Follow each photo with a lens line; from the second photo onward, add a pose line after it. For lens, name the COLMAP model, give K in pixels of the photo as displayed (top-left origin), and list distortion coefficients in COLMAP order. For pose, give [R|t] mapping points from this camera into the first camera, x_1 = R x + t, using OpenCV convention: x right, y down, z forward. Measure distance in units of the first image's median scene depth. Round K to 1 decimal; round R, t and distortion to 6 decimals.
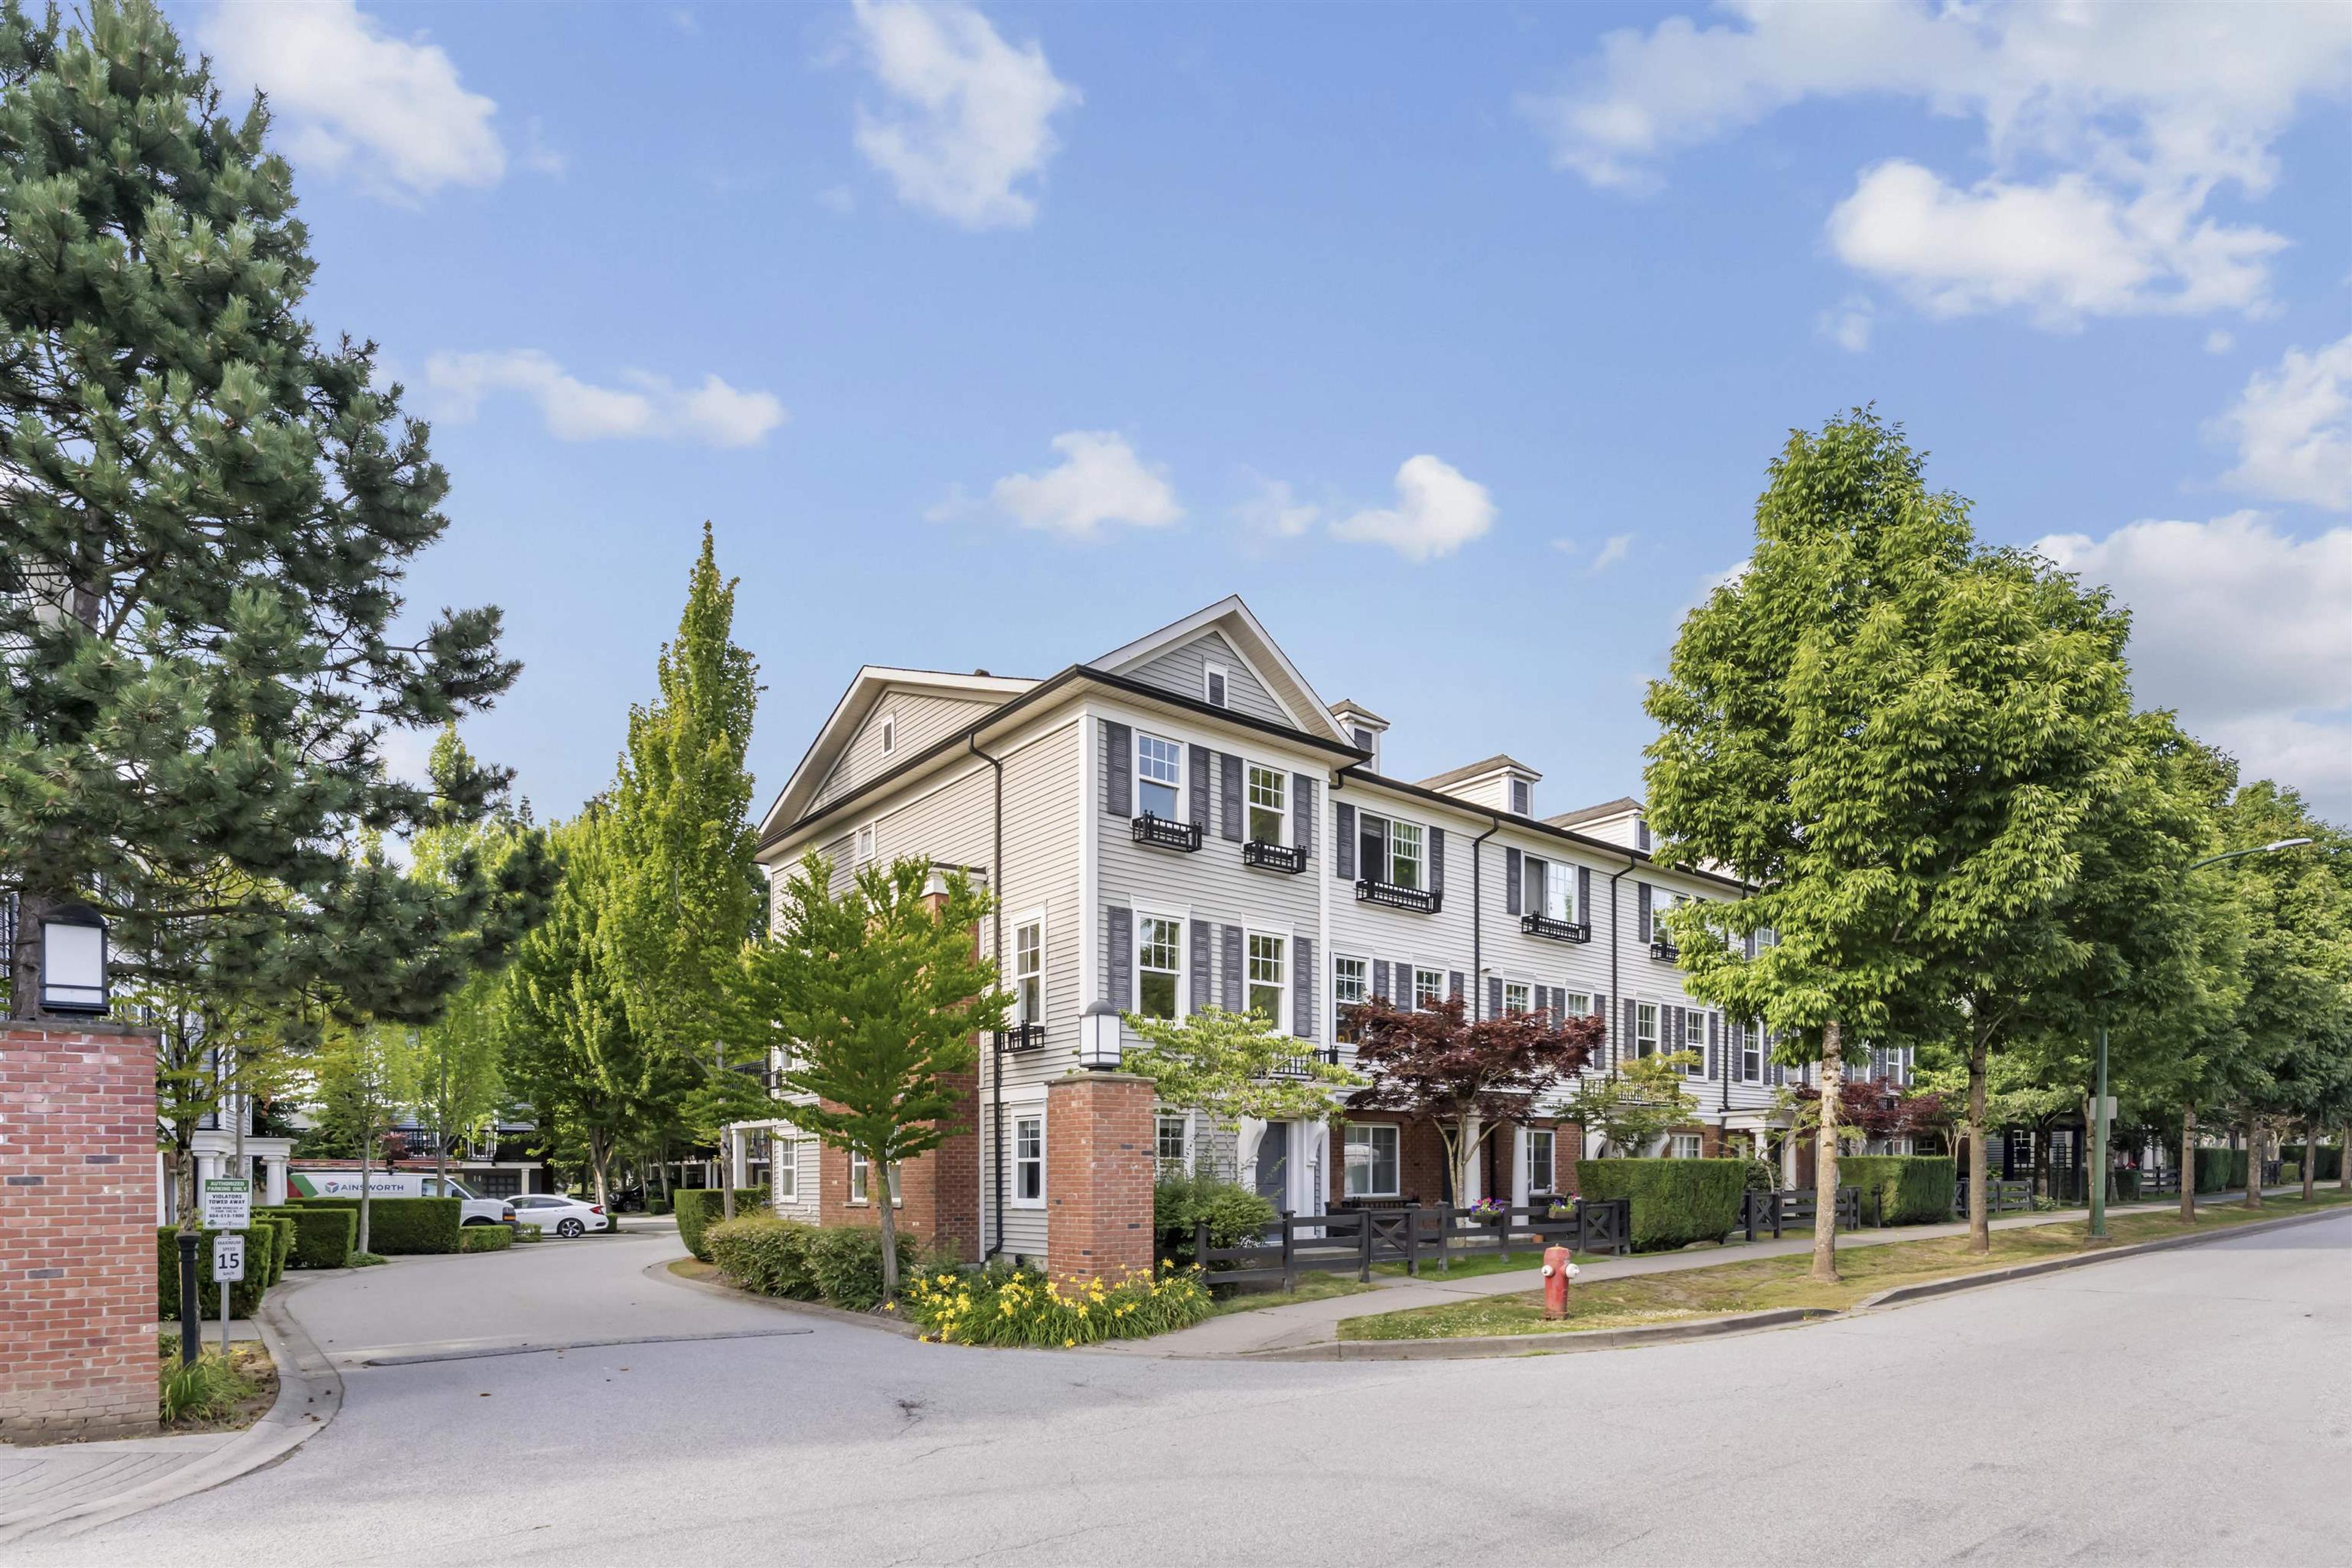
lens RADIAL K [[1226.5, 0, 1181.6], [0, 1226.5, 765.5], [0, 0, 1]] dist [-0.004756, -0.000784]
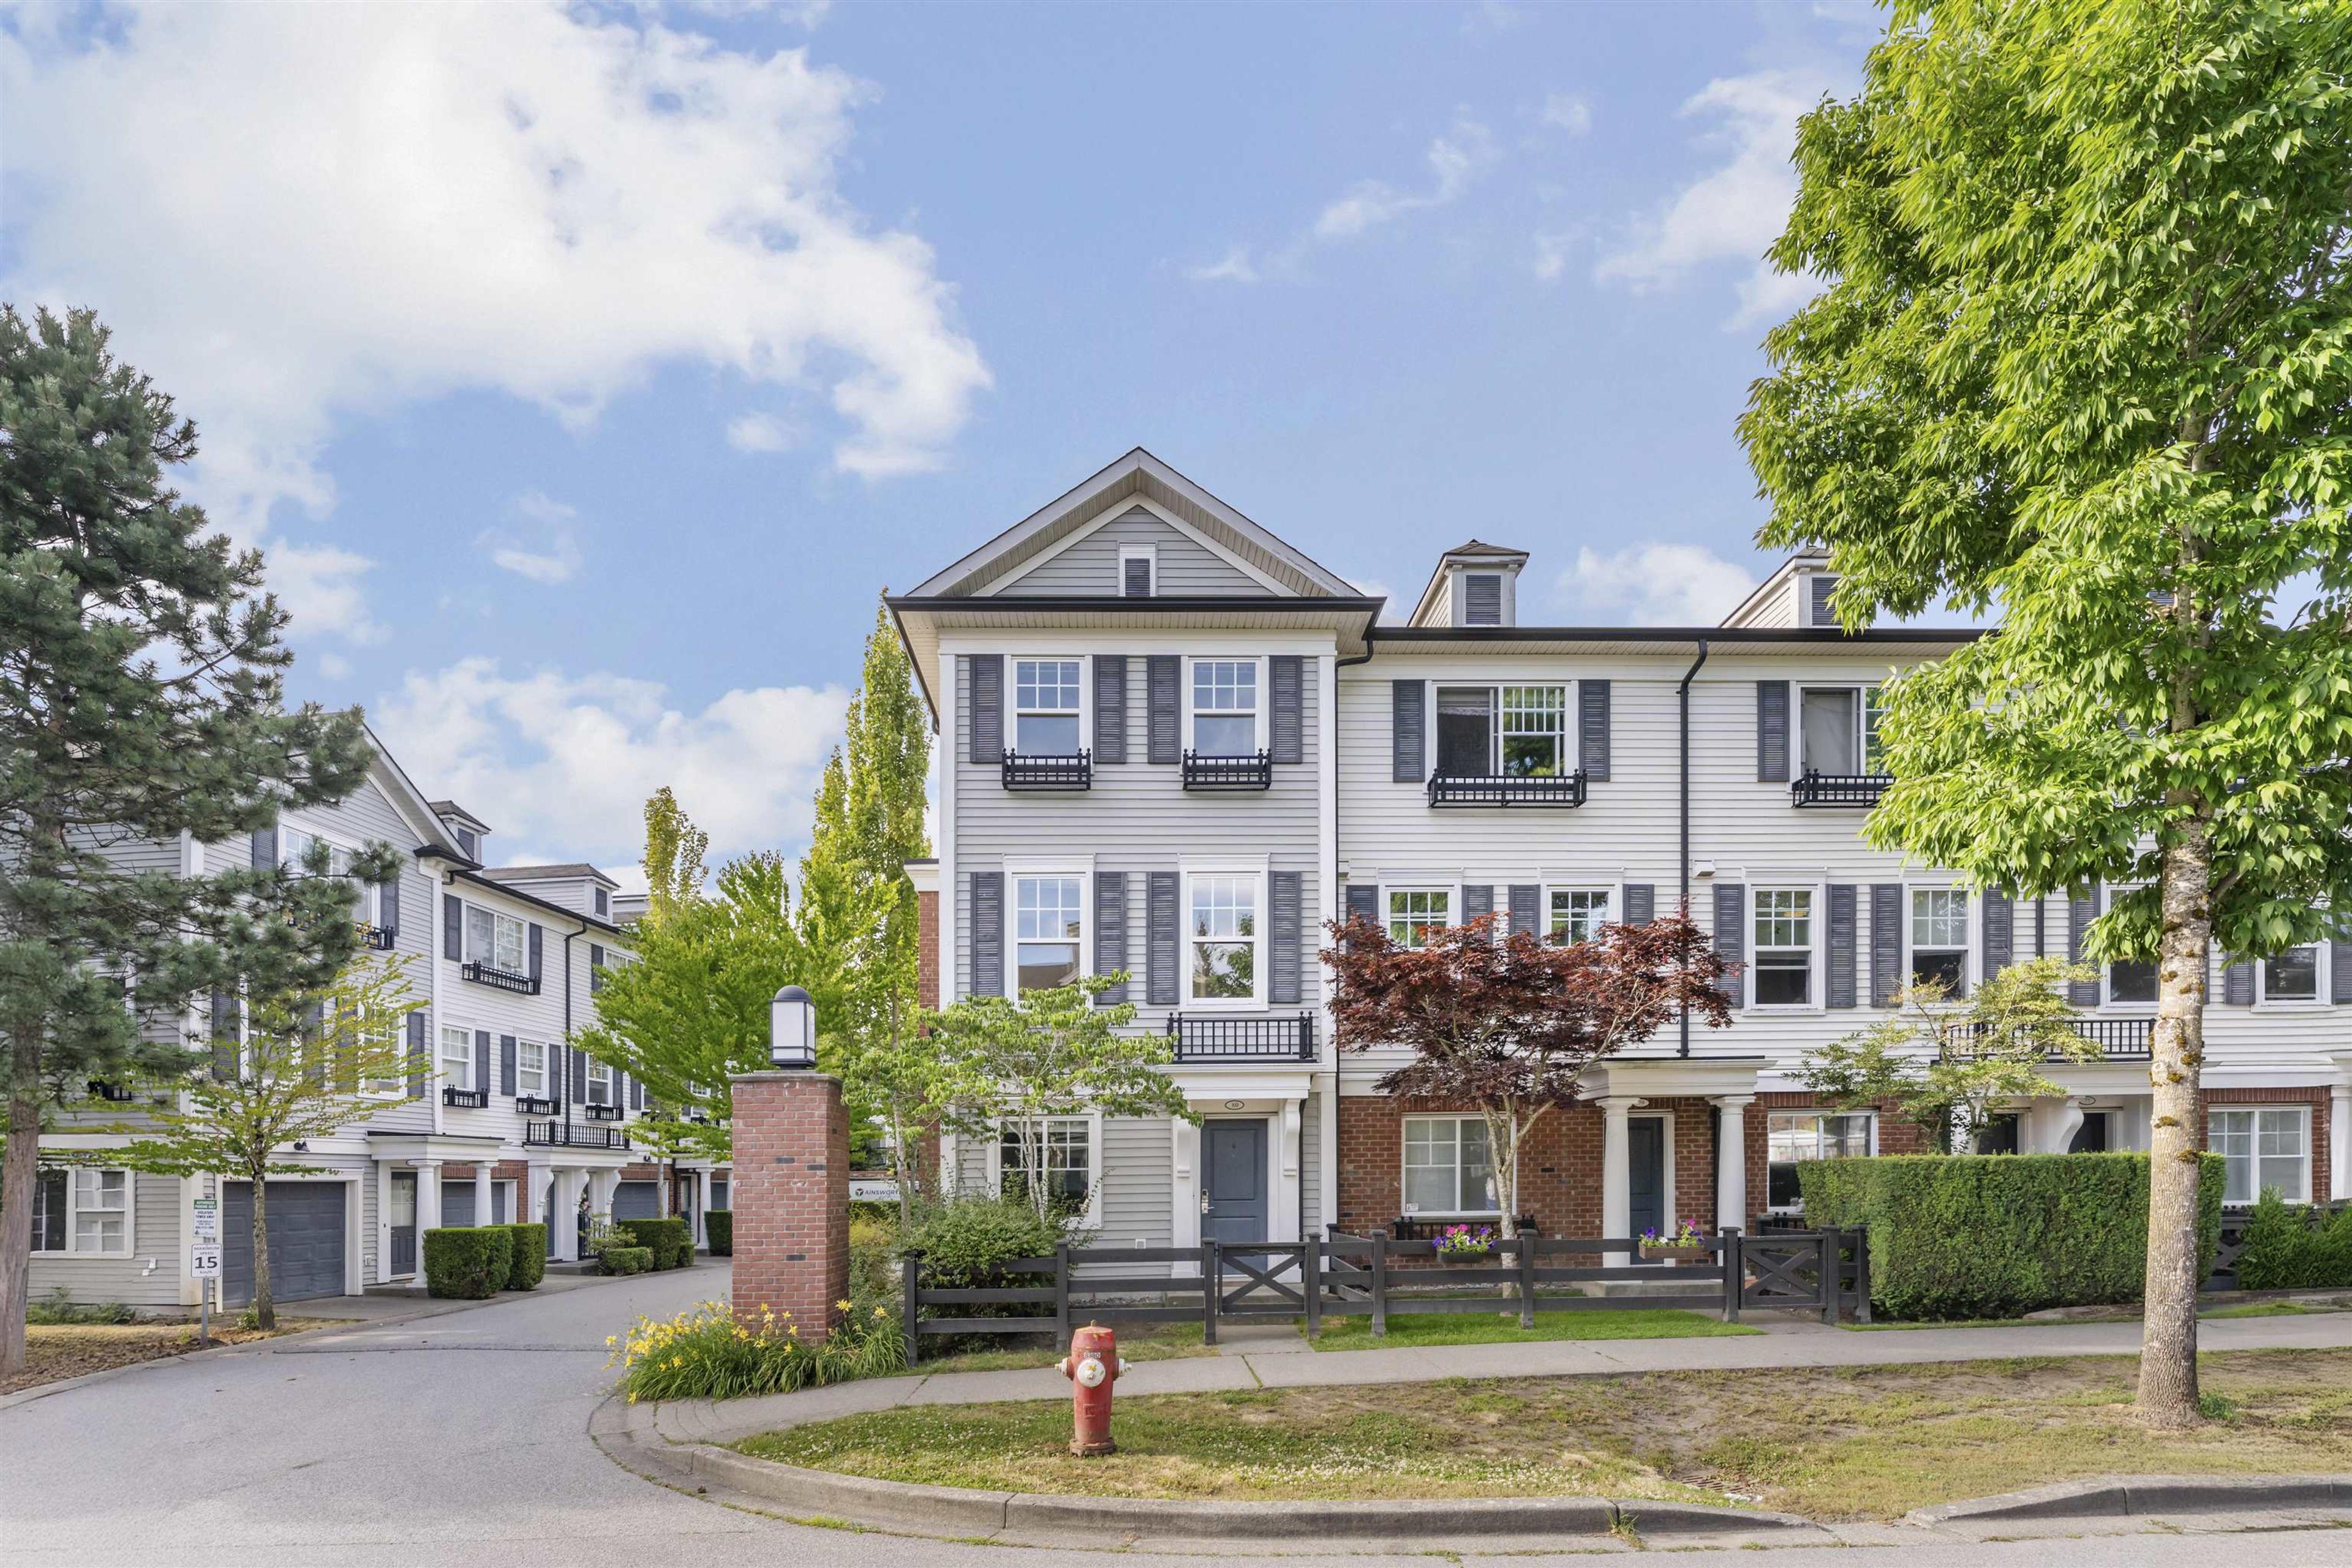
lens RADIAL K [[1147.9, 0, 1135.3], [0, 1147.9, 891.9], [0, 0, 1]] dist [-0.001876, -0.000291]
pose [[0.787128, -0.151296, -0.597946, 0.445973], [0.203084, 0.978965, 0.019633, 0.122199], [0.582398, -0.136887, 0.801296, 0.399851]]
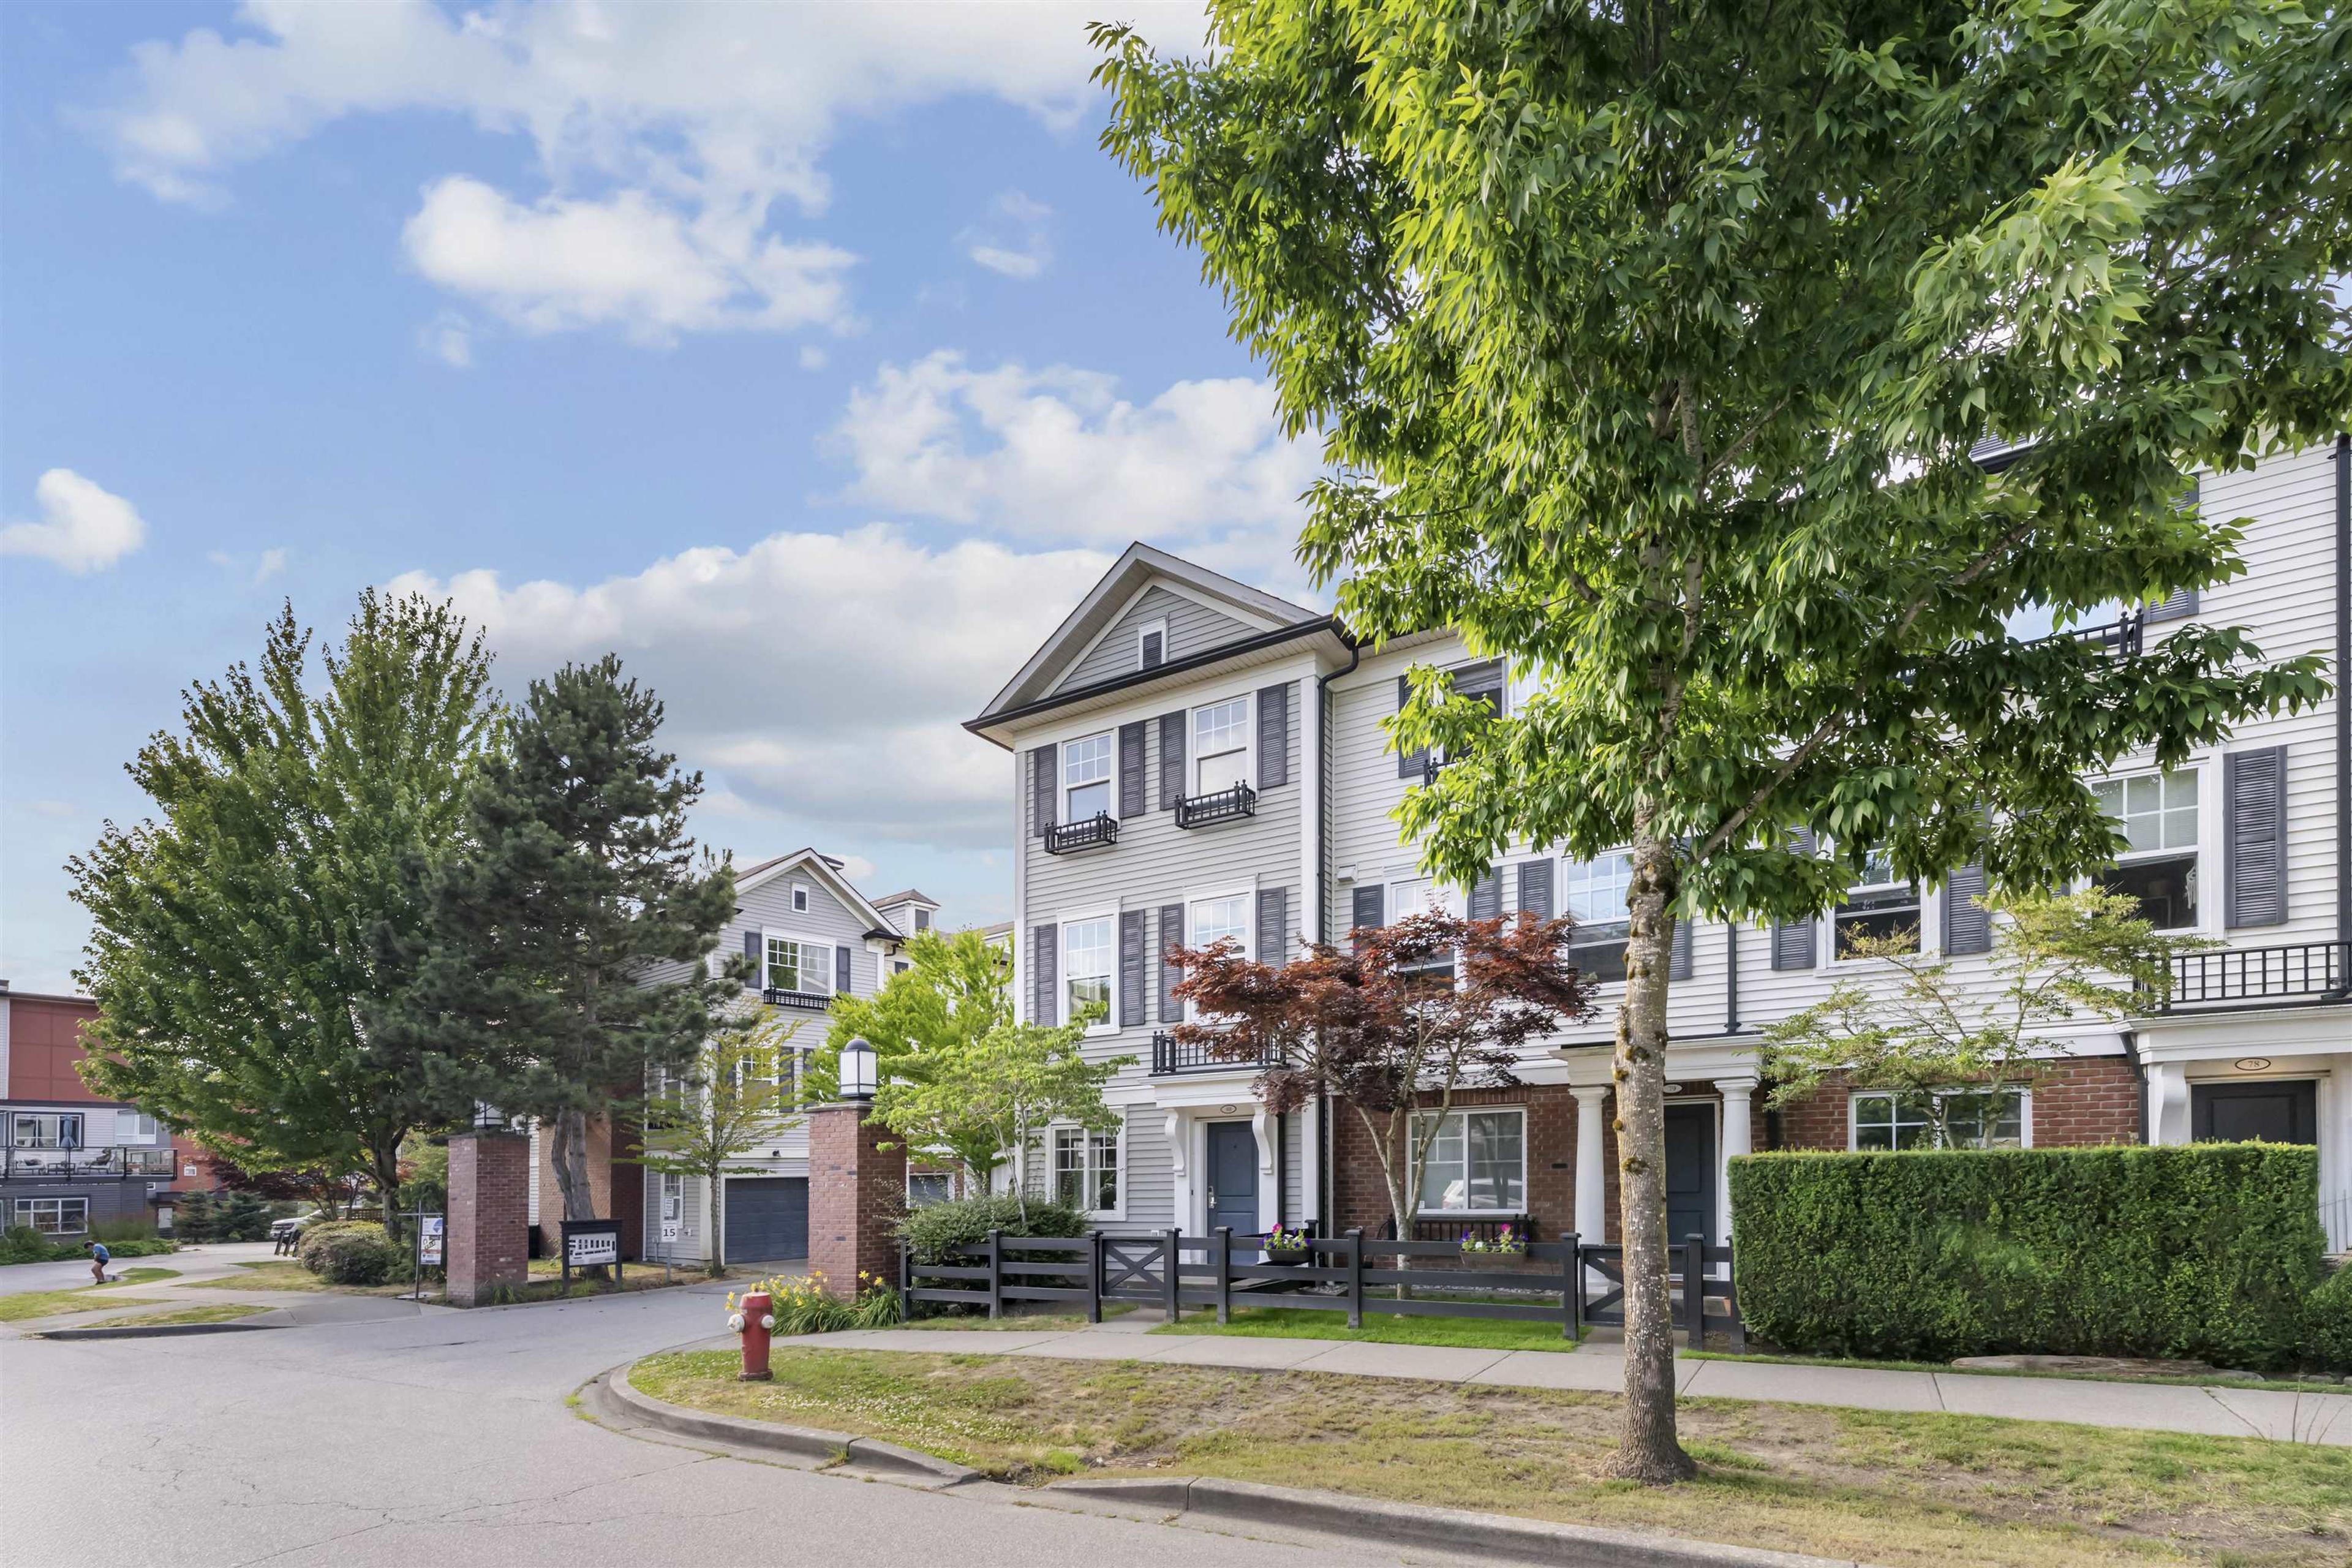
lens RADIAL K [[1147.9, 0, 1186.1], [0, 1147.9, 805.4], [0, 0, 1]] dist [-0.001876, -0.000291]
pose [[0.299299, -0.284577, -0.910734, 0.798688], [0.321908, 0.928643, -0.184383, 0.215039], [0.898218, -0.237987, 0.369549, 0.702677]]
